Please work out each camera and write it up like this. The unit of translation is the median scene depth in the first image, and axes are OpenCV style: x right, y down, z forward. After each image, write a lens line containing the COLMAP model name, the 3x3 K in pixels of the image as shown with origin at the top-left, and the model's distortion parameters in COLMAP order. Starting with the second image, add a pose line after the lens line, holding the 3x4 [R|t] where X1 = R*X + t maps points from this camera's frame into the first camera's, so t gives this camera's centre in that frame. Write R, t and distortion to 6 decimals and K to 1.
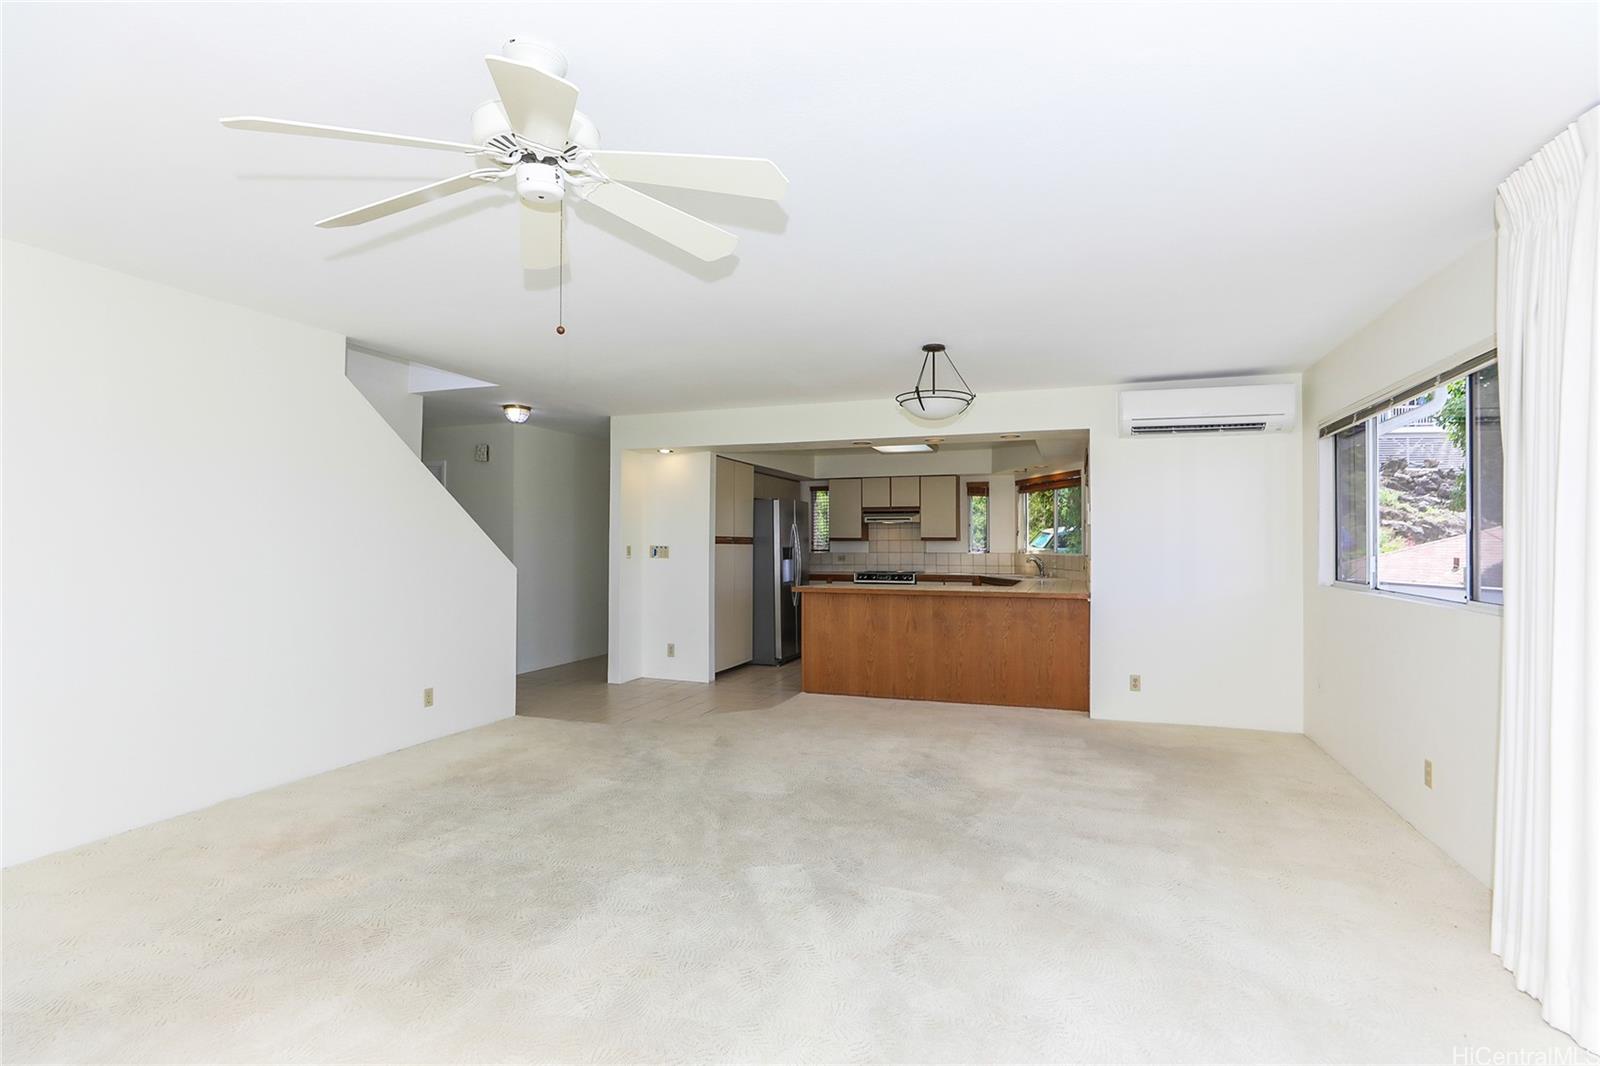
lens RADIAL K [[738.9, 0, 800.0], [0, 738.9, 533.0], [0, 0, 1]] dist [-0.002087, -0.000087]
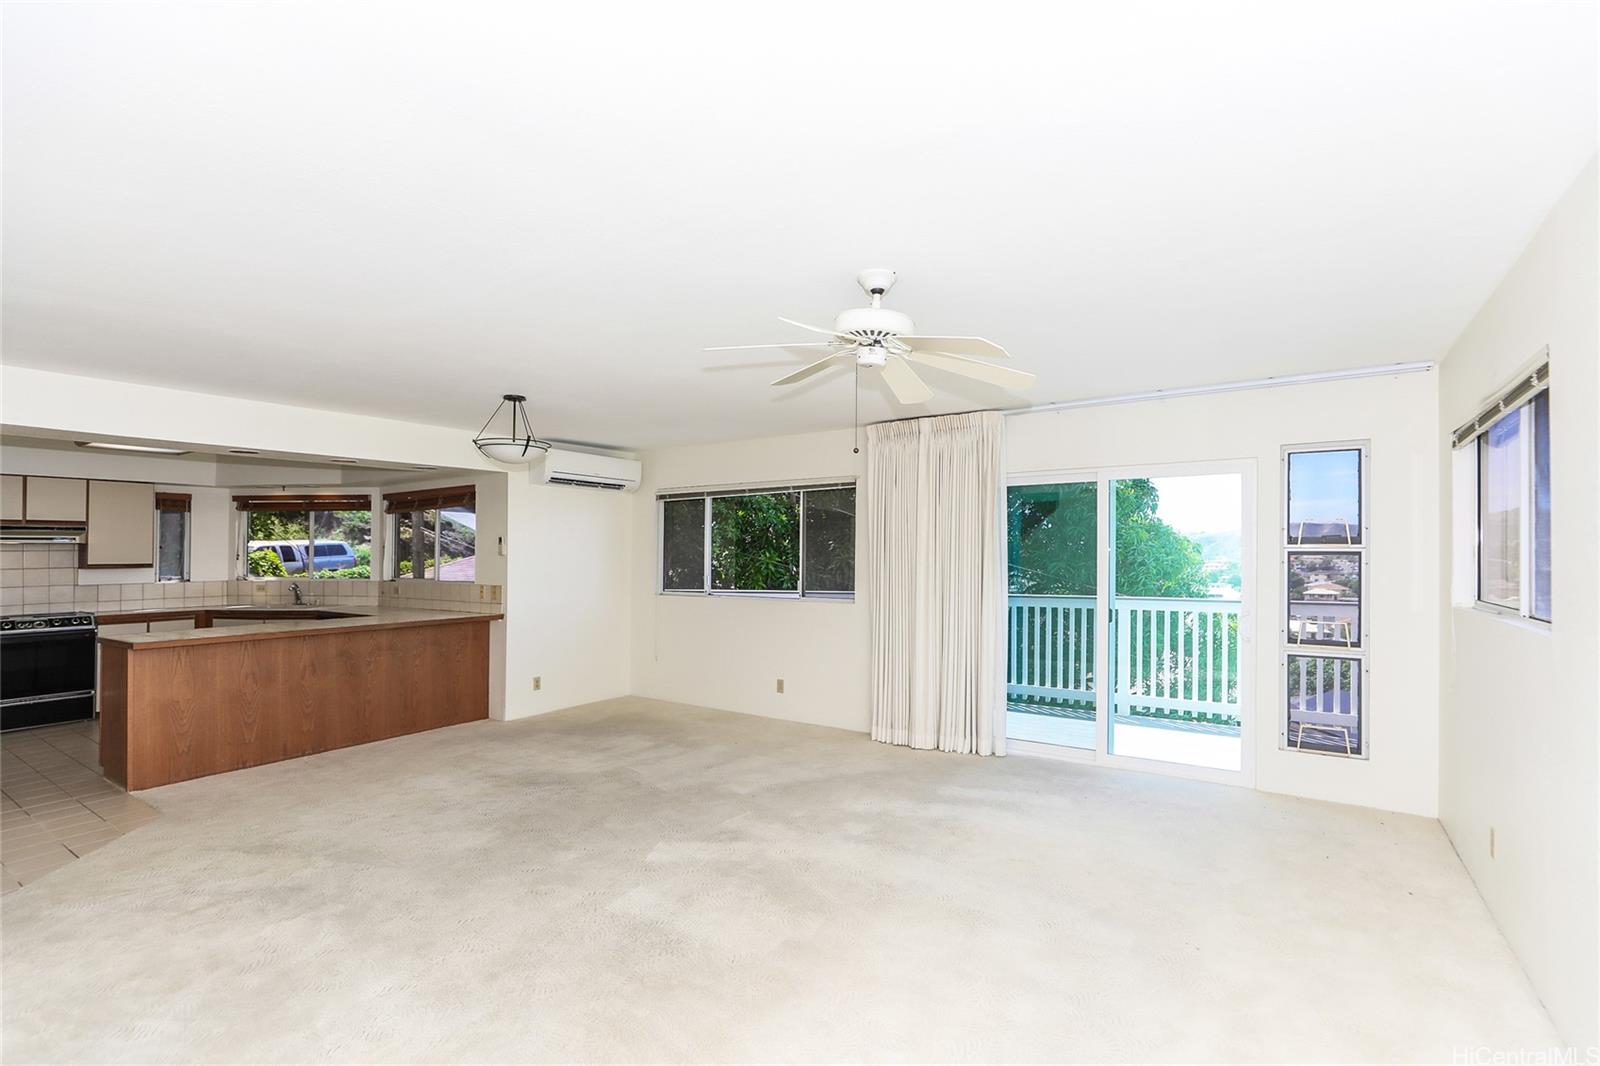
lens RADIAL K [[738.9, 0, 800.0], [0, 738.9, 533.0], [0, 0, 1]] dist [-0.002087, -0.000087]
pose [[0.280624, 0.020170, 0.959606, -0.634349], [-0.005044, 0.999796, -0.019540, -0.026438], [-0.959804, 0.000643, 0.280669, 0.240723]]
